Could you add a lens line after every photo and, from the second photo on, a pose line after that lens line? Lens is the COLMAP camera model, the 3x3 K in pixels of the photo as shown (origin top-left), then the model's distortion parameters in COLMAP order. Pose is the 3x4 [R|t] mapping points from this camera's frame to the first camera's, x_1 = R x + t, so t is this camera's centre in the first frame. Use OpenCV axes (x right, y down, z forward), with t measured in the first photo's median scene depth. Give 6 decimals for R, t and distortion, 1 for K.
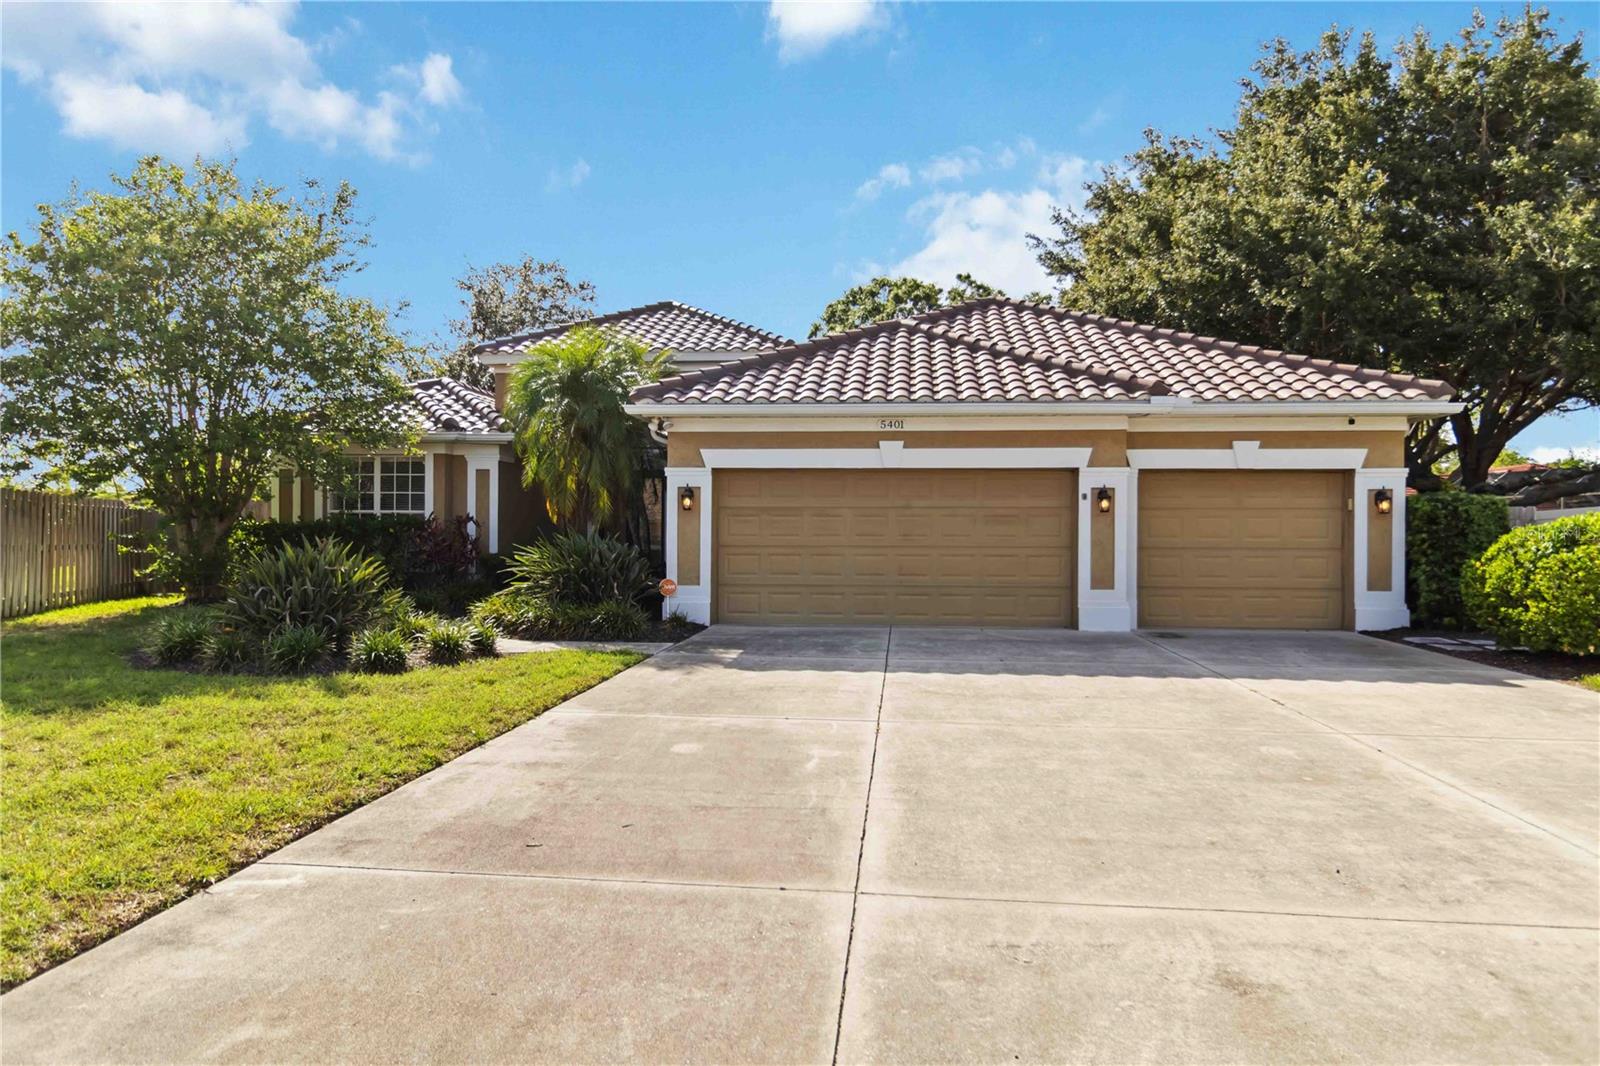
lens RADIAL K [[956.3, 0, 802.0], [0, 956.3, 533.2], [0, 0, 1]] dist [0.003096, -0.000174]
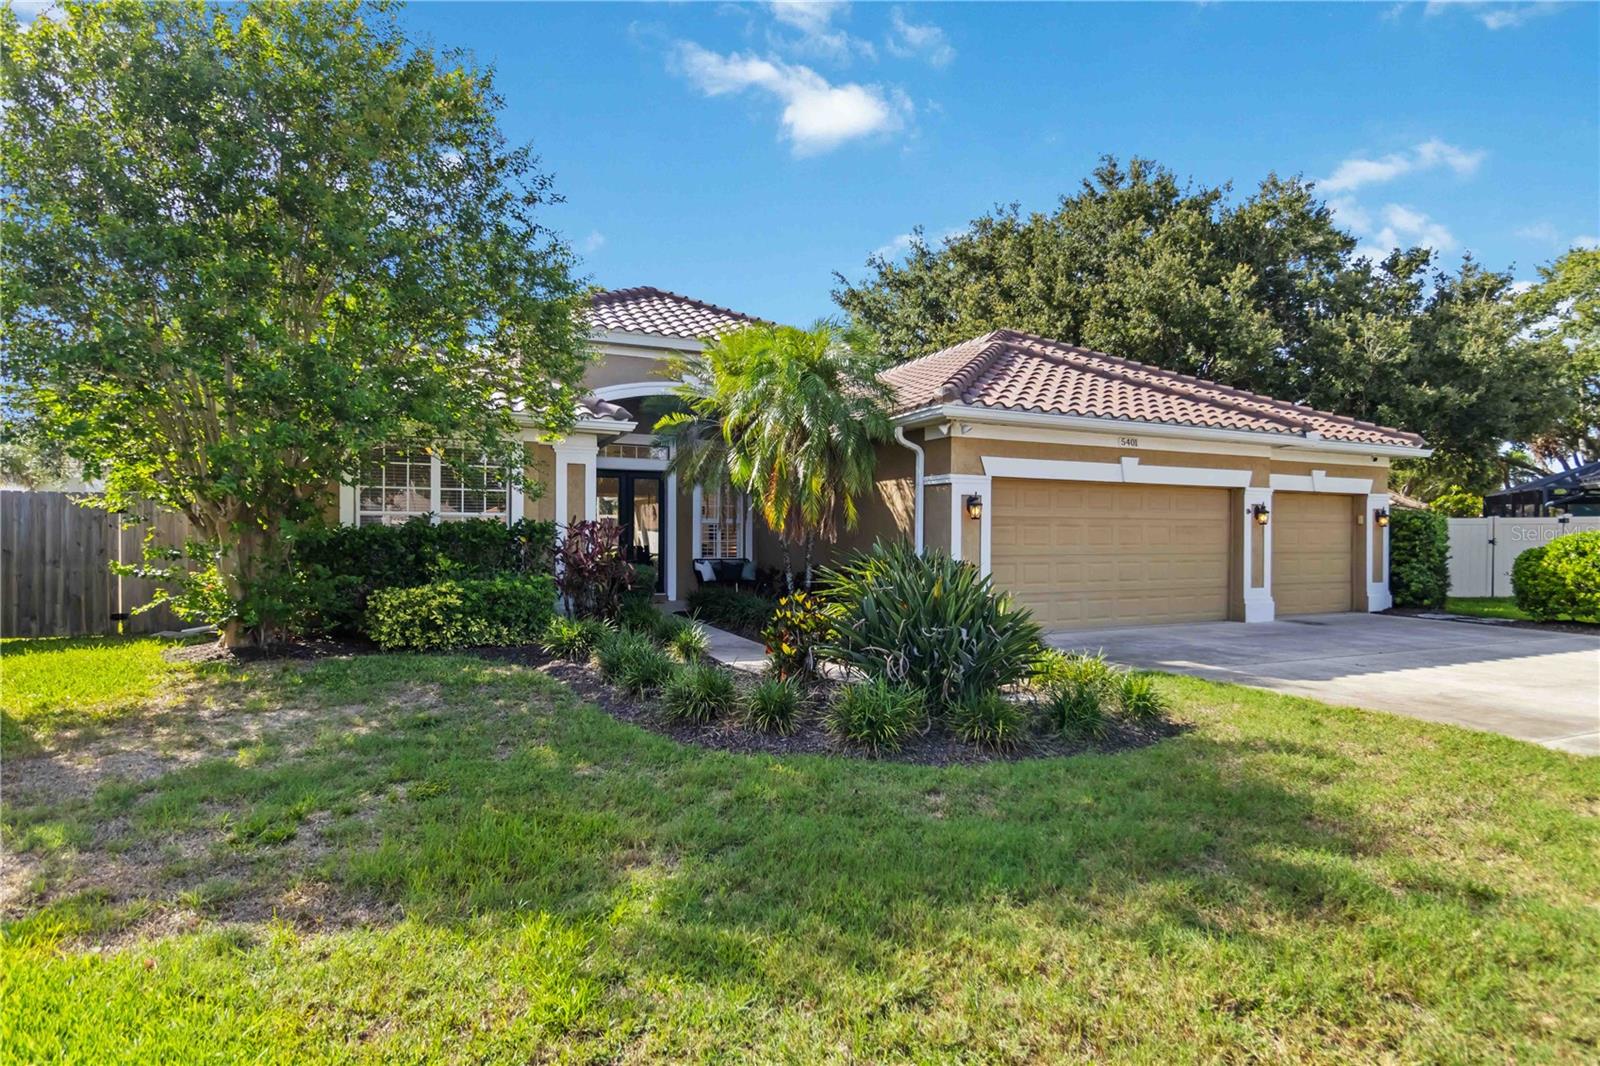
lens RADIAL K [[839.7, 0, 800.0], [0, 839.7, 532.7], [0, 0, 1]] dist [-0.005177, -0.000274]
pose [[0.862847, 0.000180, 0.505466, -0.709190], [-0.003028, 0.999984, 0.004813, -0.014697], [-0.505457, -0.005684, 0.862833, 0.369372]]
